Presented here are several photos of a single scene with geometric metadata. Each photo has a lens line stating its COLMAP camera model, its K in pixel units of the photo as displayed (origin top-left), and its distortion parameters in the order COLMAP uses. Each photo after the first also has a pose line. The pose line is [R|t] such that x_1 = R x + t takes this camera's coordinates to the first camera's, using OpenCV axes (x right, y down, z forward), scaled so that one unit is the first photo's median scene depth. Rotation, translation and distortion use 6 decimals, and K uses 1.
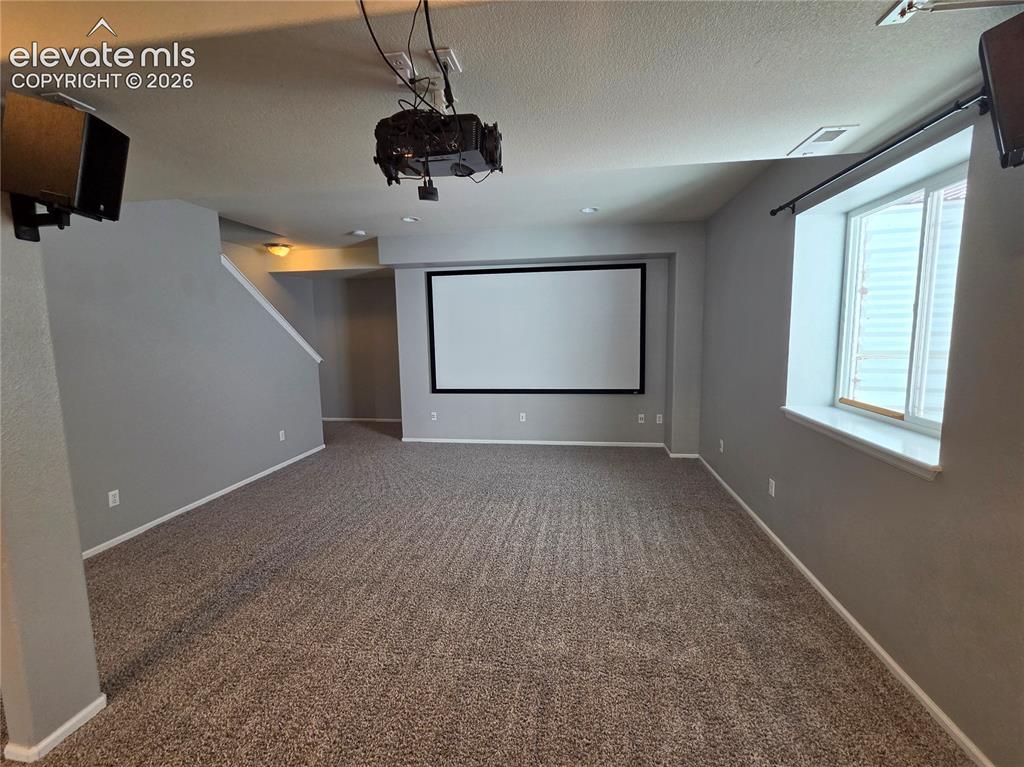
lens RADIAL K [[431.2, 0, 520.0], [0, 431.2, 372.9], [0, 0, 1]] dist [0.012630, 0.000142]
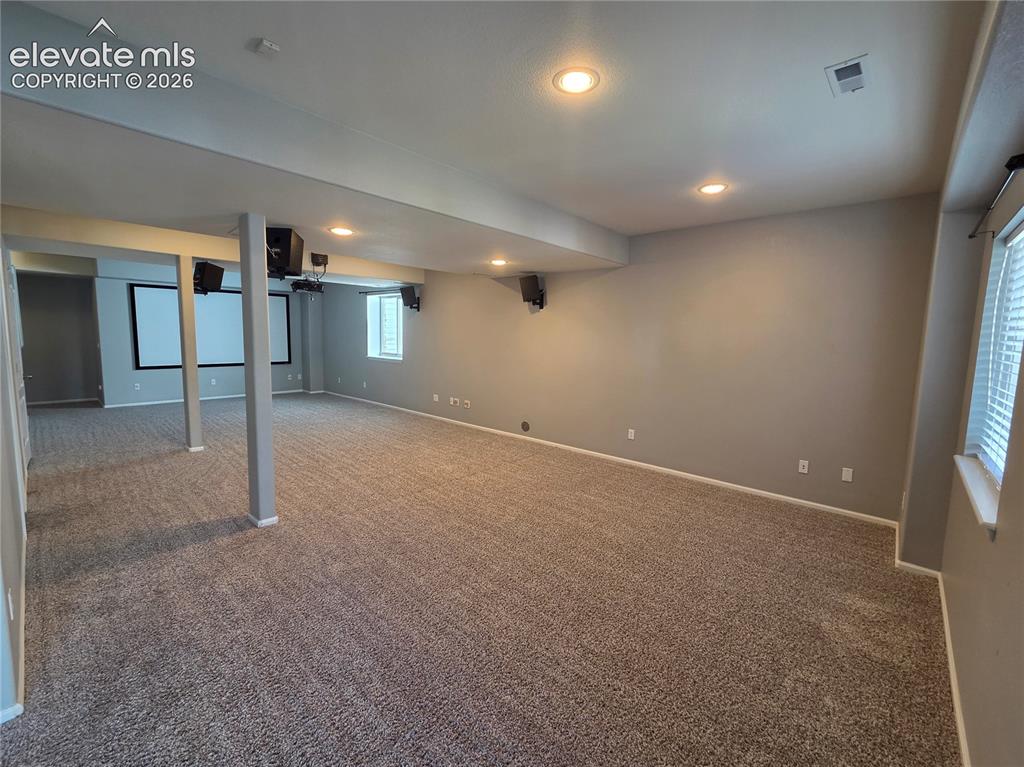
lens RADIAL K [[431.2, 0, 512.8], [0, 431.2, 377.2], [0, 0, 1]] dist [0.012630, 0.000142]
pose [[0.560228, -0.059543, 0.826196, -0.723945], [0.058681, 0.997760, 0.032117, 0.102253], [-0.826257, 0.030489, 0.562467, -0.842518]]
